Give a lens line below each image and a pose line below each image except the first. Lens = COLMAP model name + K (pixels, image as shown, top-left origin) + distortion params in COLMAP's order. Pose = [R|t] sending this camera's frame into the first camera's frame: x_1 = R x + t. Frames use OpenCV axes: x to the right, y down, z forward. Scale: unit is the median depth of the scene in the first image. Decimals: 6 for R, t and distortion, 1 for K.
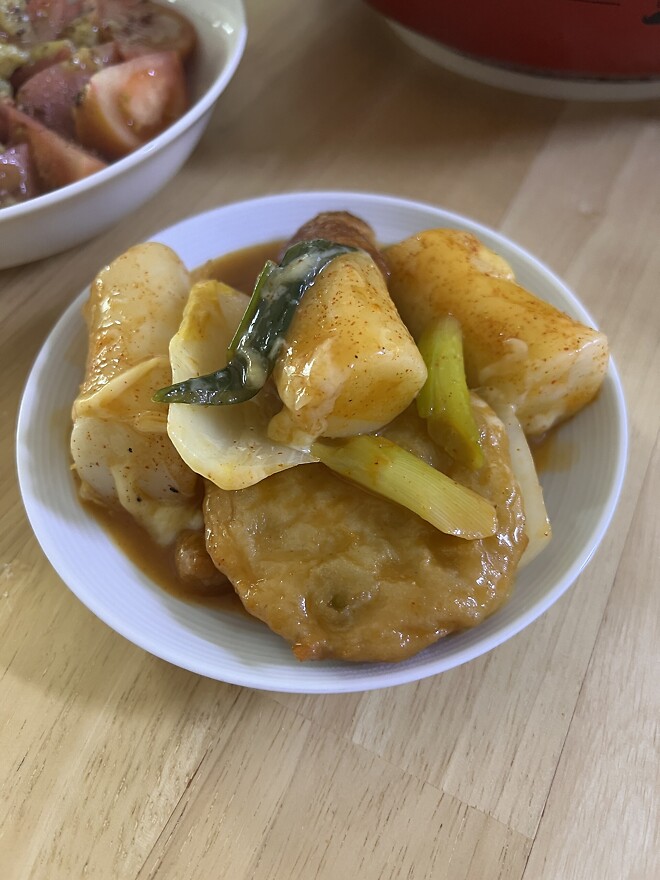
lens RADIAL K [[661.0, 0, 327.1], [0, 661.0, 449.5], [0, 0, 1]] dist [-0.032138, -0.011545]
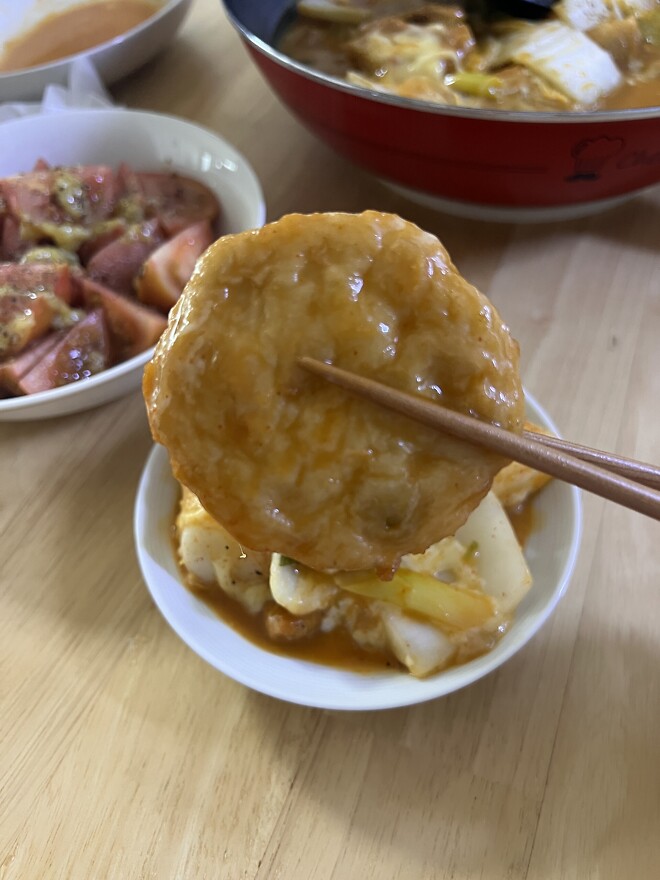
lens RADIAL K [[661.0, 0, 324.1], [0, 661.0, 439.1], [0, 0, 1]] dist [-0.032138, -0.011545]
pose [[0.995755, -0.091953, 0.004172, -0.074993], [0.091983, 0.992343, -0.082429, -0.091952], [0.003439, 0.082463, 0.996588, -0.409459]]
